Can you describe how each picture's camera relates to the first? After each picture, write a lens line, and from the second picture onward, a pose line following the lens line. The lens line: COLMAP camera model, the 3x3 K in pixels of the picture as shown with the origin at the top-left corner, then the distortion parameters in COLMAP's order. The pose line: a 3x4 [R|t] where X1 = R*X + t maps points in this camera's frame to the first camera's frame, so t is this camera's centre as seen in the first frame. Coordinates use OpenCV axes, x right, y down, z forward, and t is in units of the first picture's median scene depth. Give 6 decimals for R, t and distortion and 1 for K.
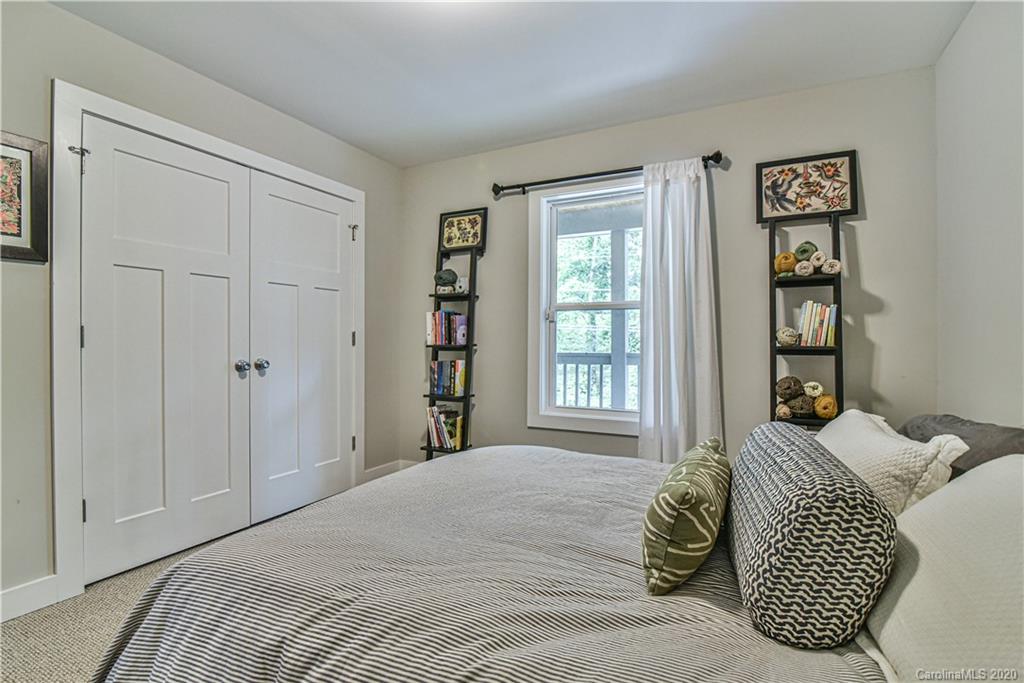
lens RADIAL K [[470.0, 0, 507.0], [0, 470.0, 342.1], [0, 0, 1]] dist [-0.020251, 0.000121]
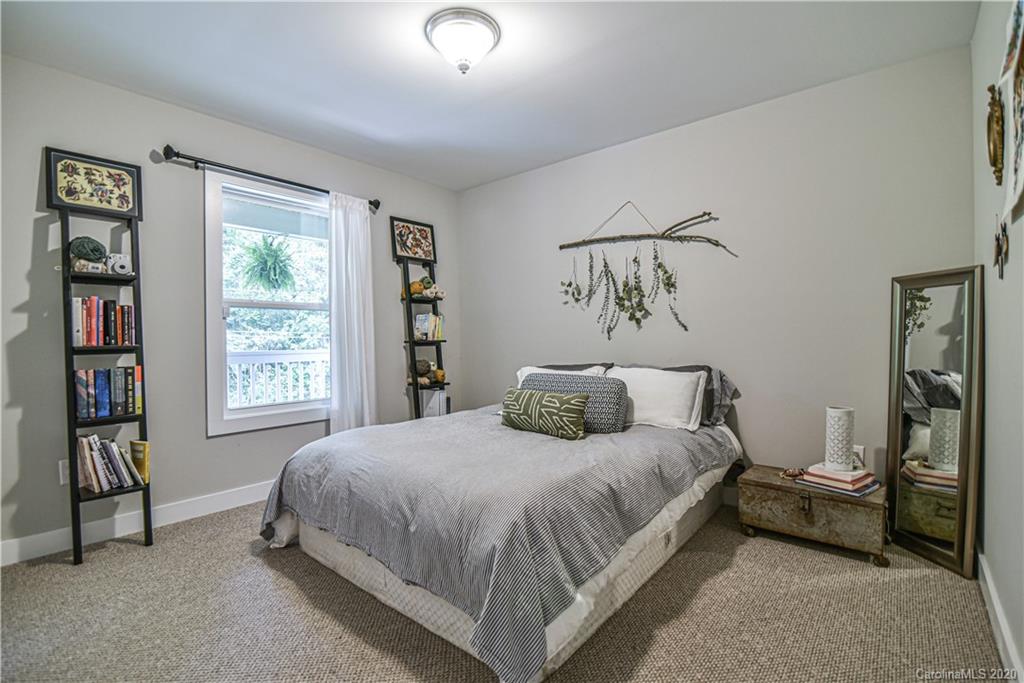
lens RADIAL K [[470.0, 0, 507.0], [0, 470.0, 342.1], [0, 0, 1]] dist [-0.020251, 0.000121]
pose [[0.246525, -0.013940, 0.969036, -0.721029], [0.008400, 0.999890, 0.012247, -0.003384], [-0.969100, 0.005120, 0.246615, 0.259994]]
